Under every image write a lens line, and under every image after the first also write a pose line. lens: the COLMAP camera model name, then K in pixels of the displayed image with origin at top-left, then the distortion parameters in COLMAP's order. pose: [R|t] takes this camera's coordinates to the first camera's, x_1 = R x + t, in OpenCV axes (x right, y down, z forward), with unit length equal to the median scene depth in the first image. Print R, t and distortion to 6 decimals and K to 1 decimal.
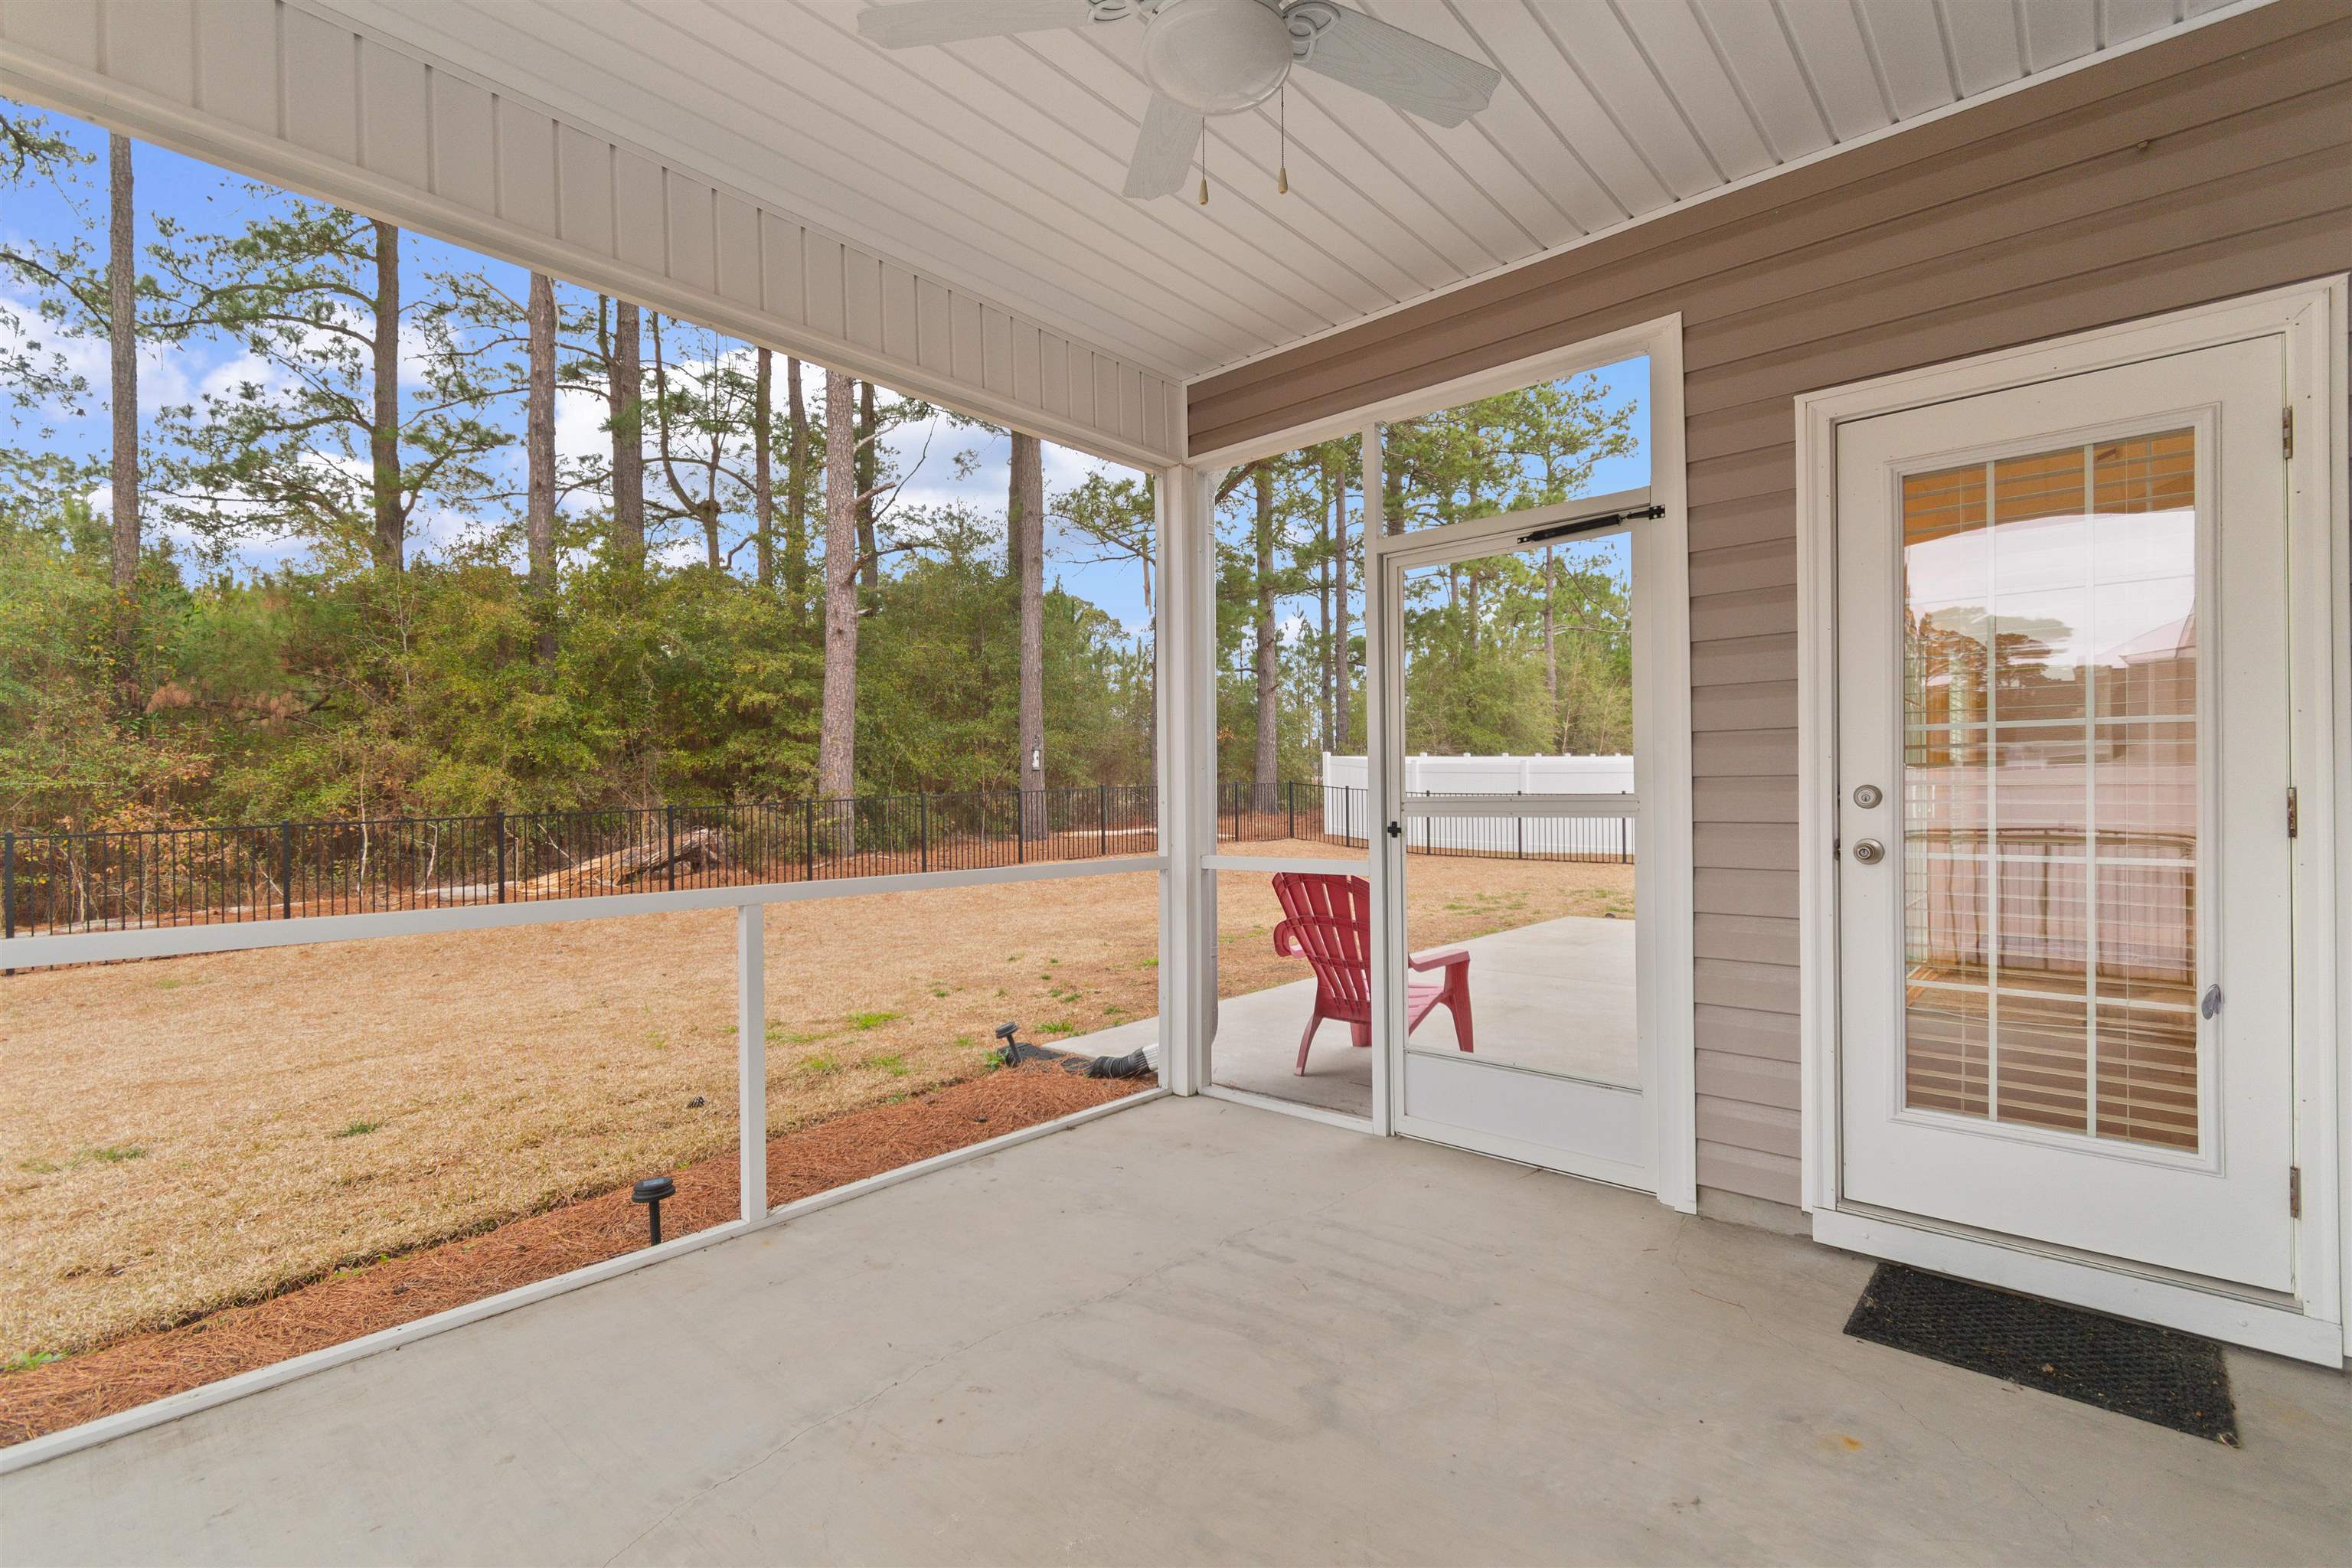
lens RADIAL K [[1024.7, 0, 1169.3], [0, 1024.7, 798.8], [0, 0, 1]] dist [-0.000434, -0.000004]
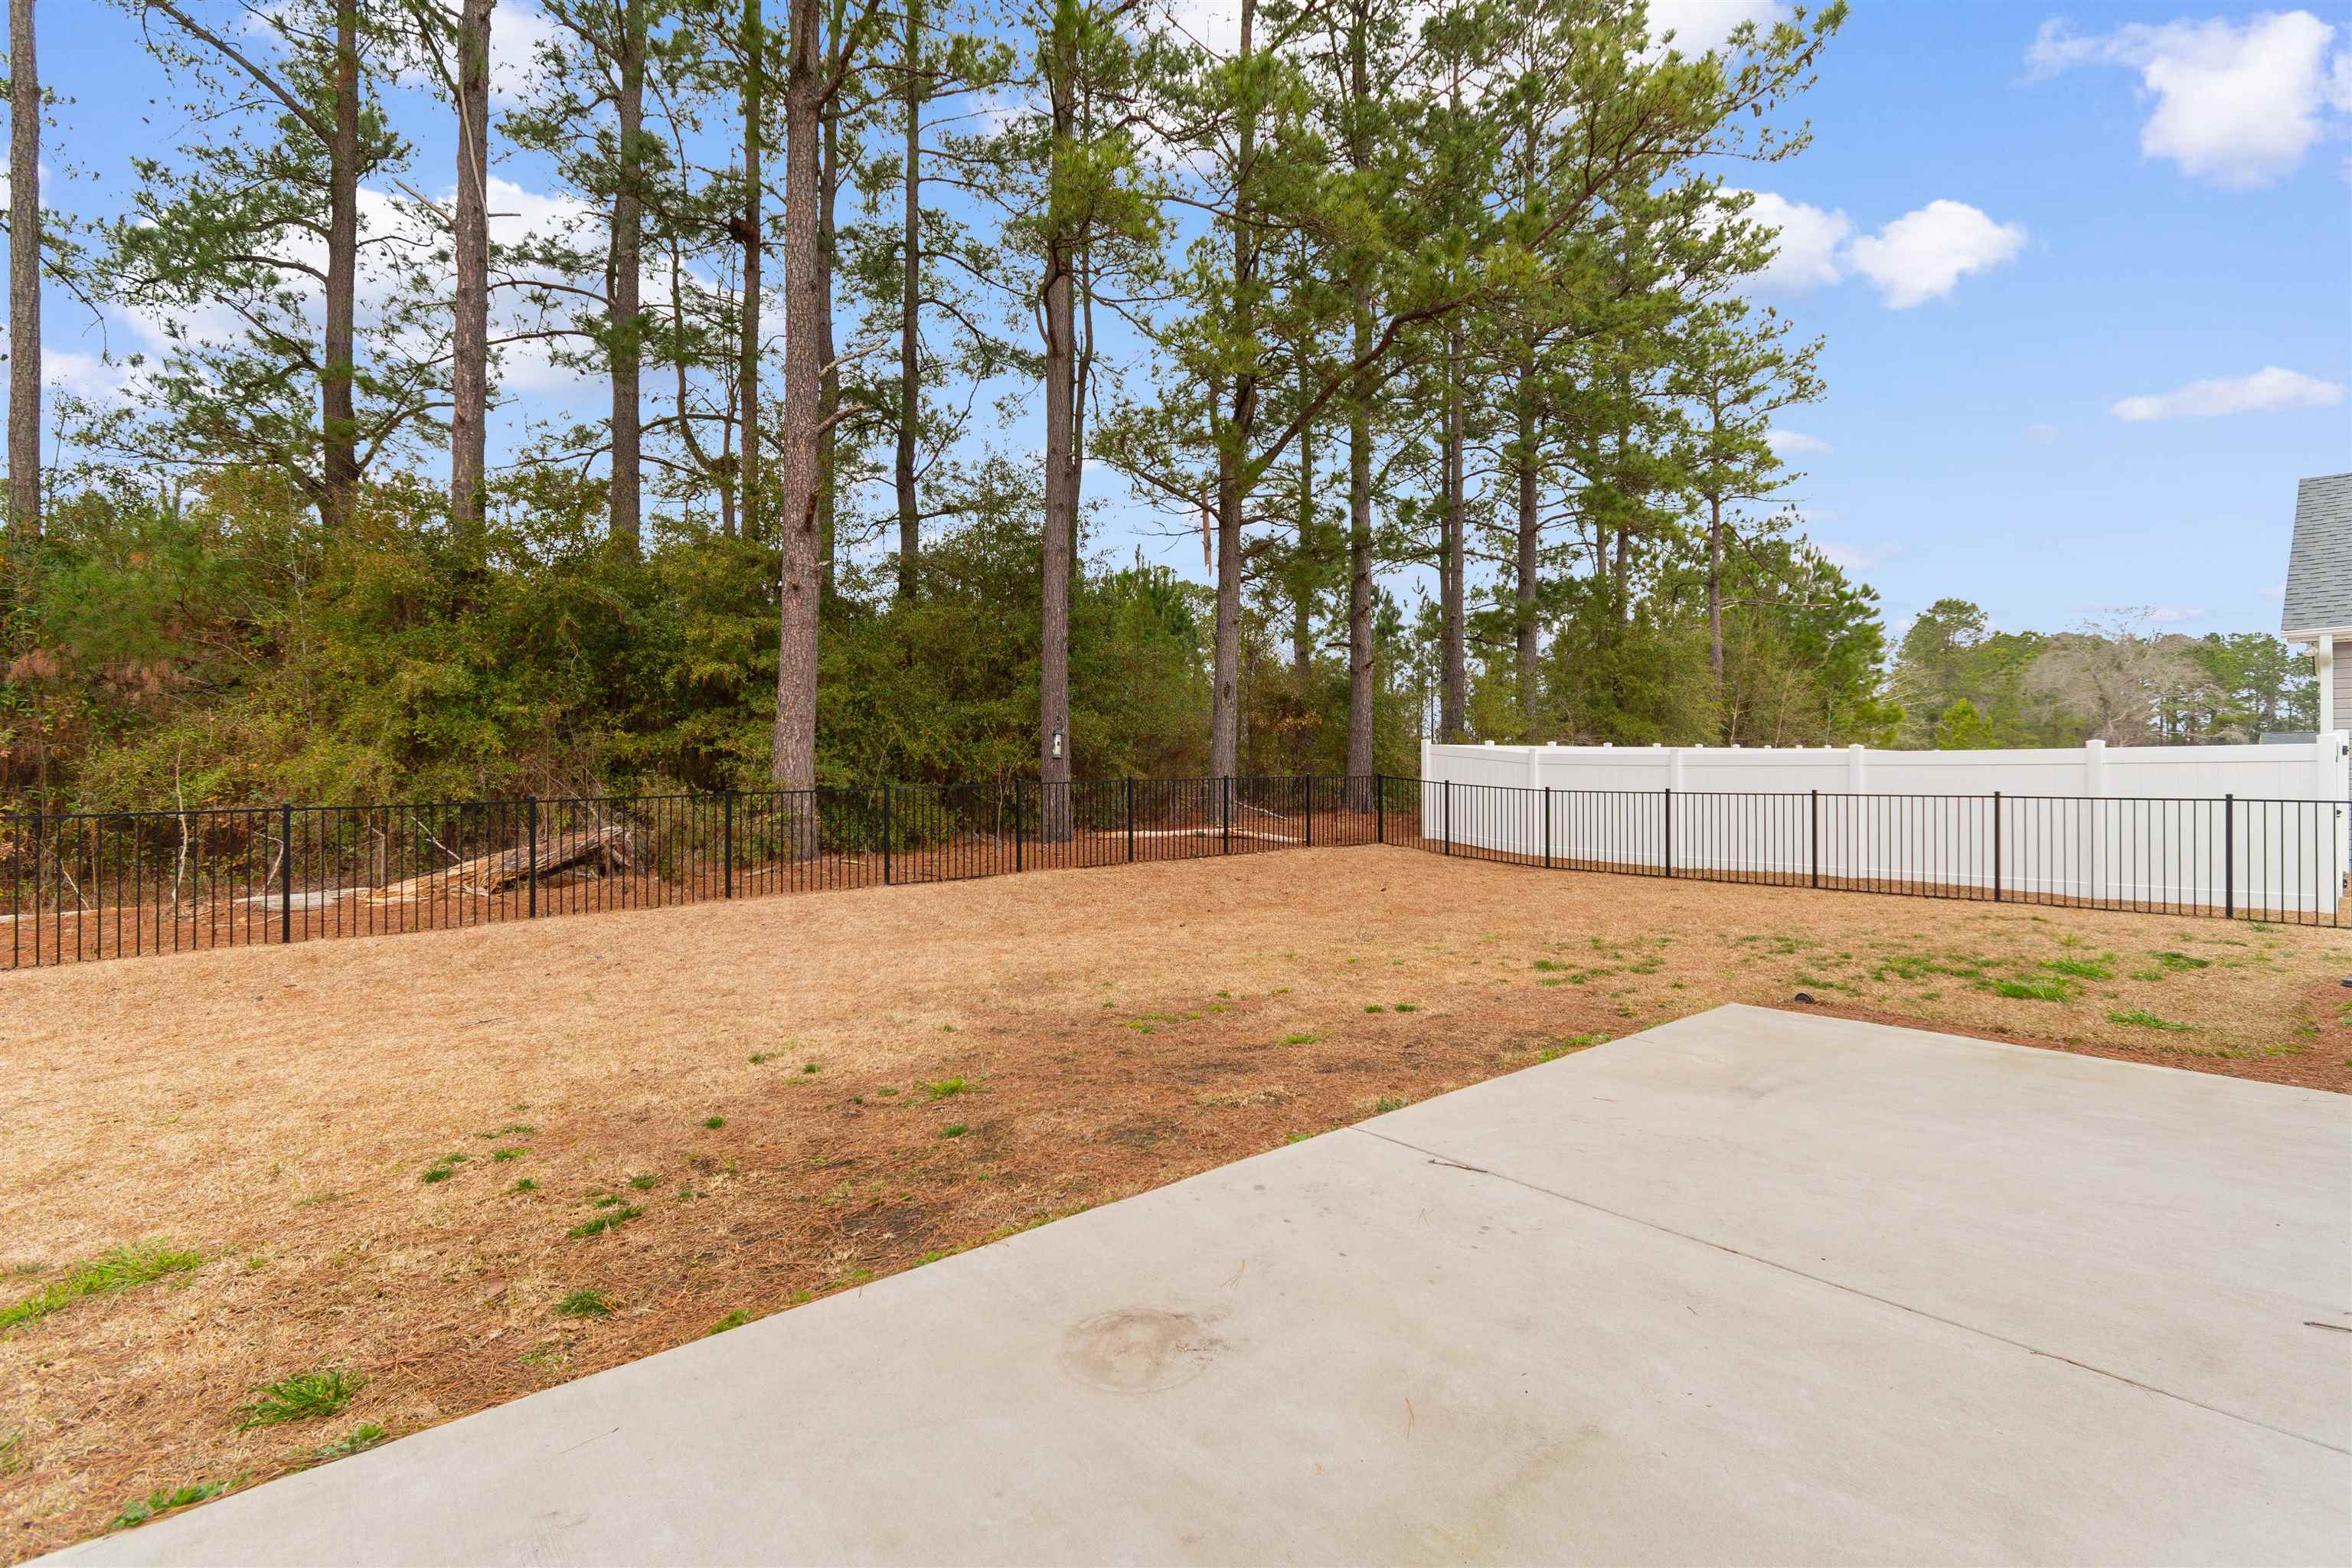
lens RADIAL K [[1036.5, 0, 1164.5], [0, 1036.5, 791.6], [0, 0, 1]] dist [-0.000993, -0.001258]
pose [[0.991063, 0.009609, -0.133049, 0.060817], [-0.009700, 0.999953, -0.000034, -0.001344], [0.133042, 0.001324, 0.991109, 0.154170]]
